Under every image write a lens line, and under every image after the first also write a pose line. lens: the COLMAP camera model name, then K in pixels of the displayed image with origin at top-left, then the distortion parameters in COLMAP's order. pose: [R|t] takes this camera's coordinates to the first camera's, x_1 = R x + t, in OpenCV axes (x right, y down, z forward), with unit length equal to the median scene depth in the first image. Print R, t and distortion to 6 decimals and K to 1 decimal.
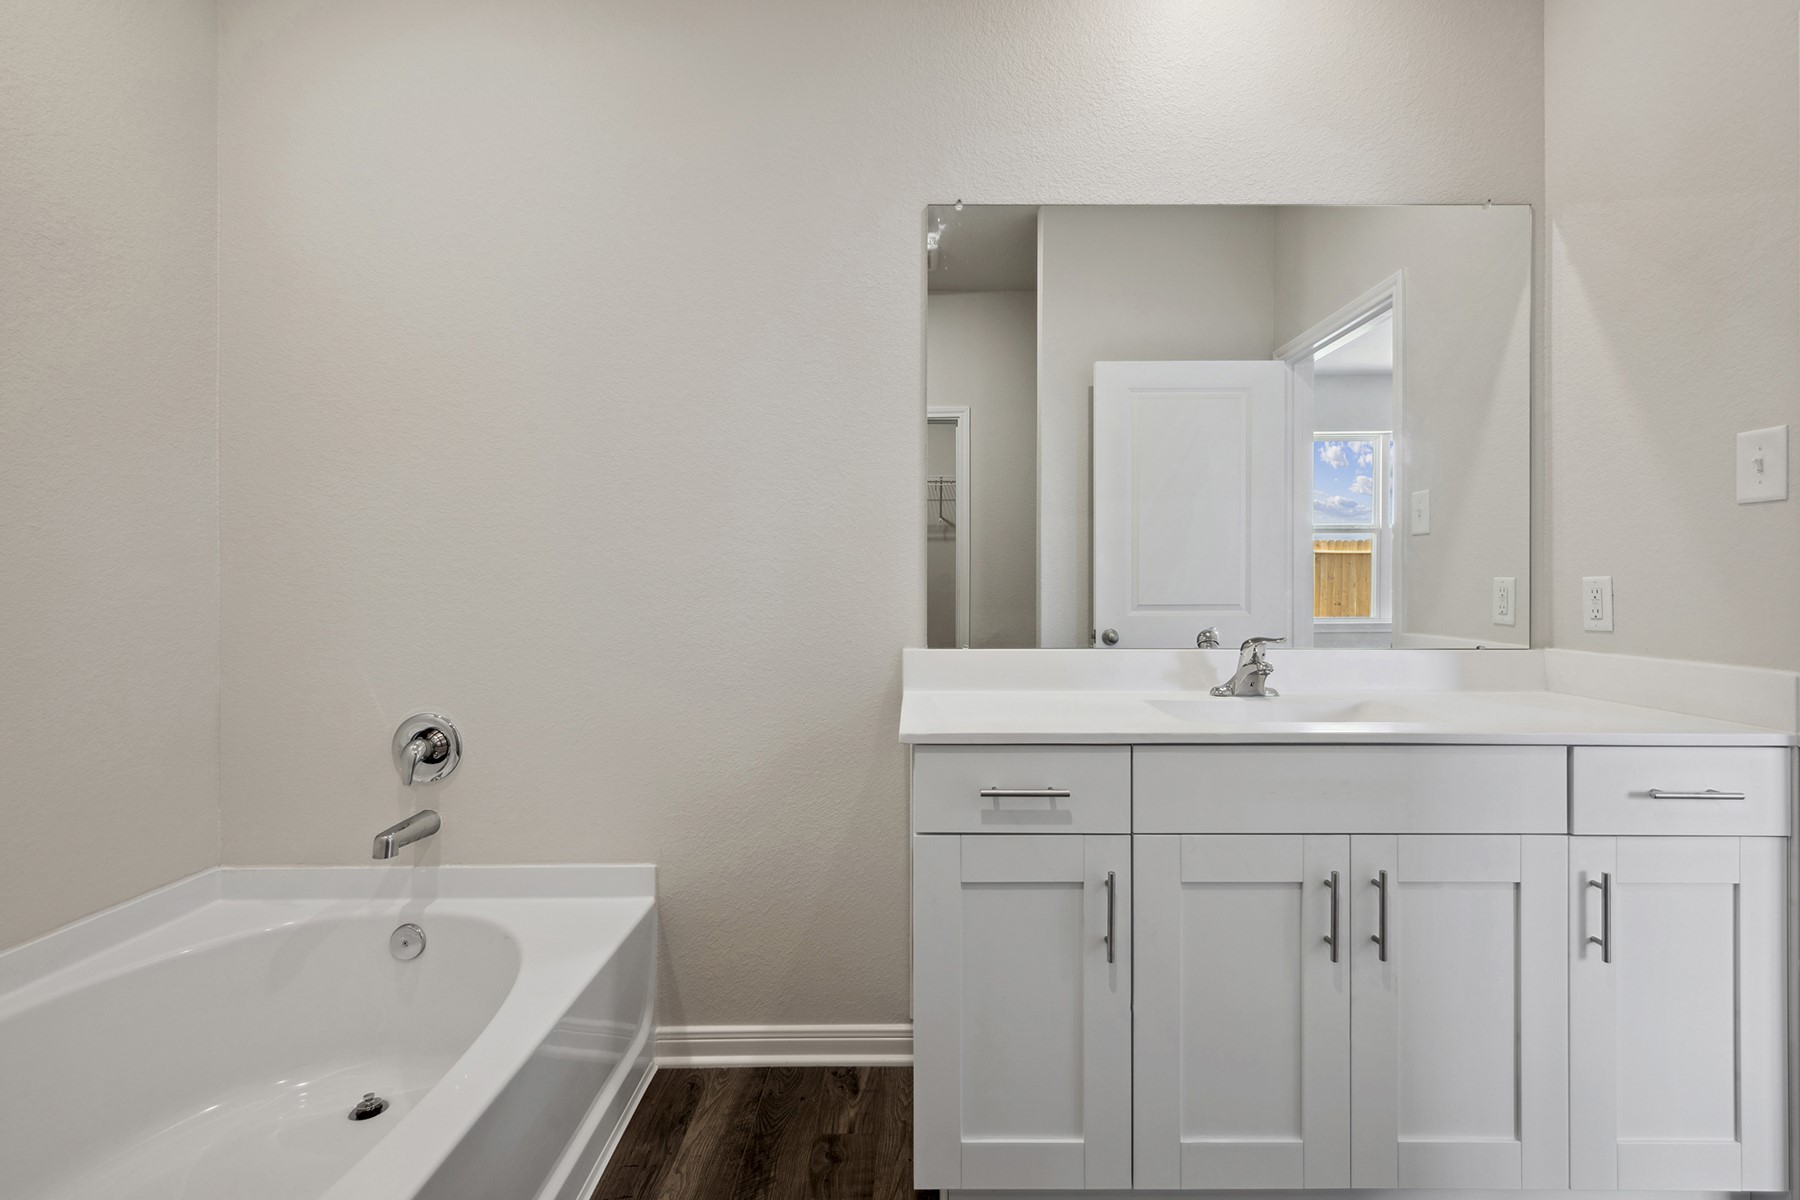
lens RADIAL K [[816.5, 0, 897.0], [0, 816.5, 570.1], [0, 0, 1]] dist [-0.000102, 0.000201]
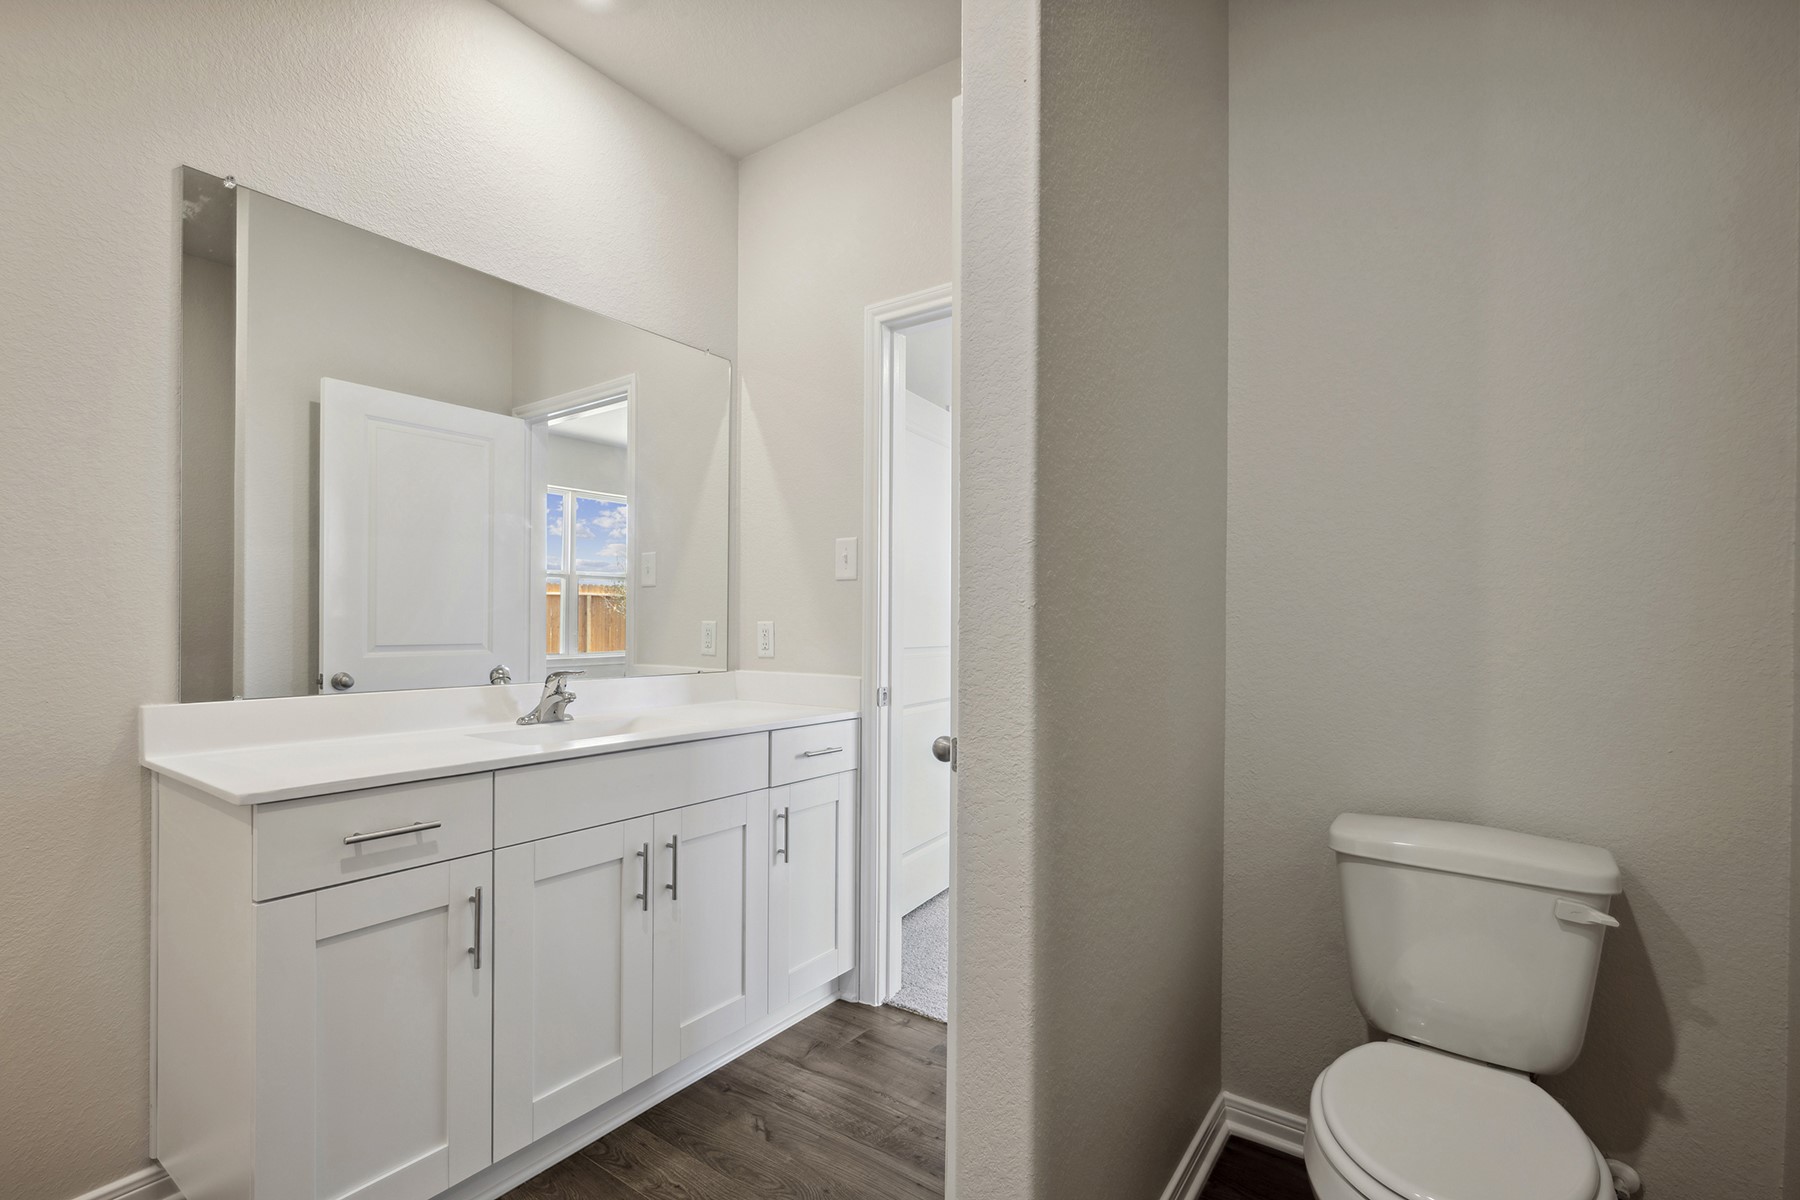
lens RADIAL K [[798.8, 0, 895.2], [0, 798.8, 597.0], [0, 0, 1]] dist [-0.000852, -0.000078]
pose [[0.585838, 0.030807, 0.809843, -0.211958], [-0.019141, 0.999524, -0.024176, -0.006372], [-0.810202, -0.001338, 0.586149, -0.067206]]
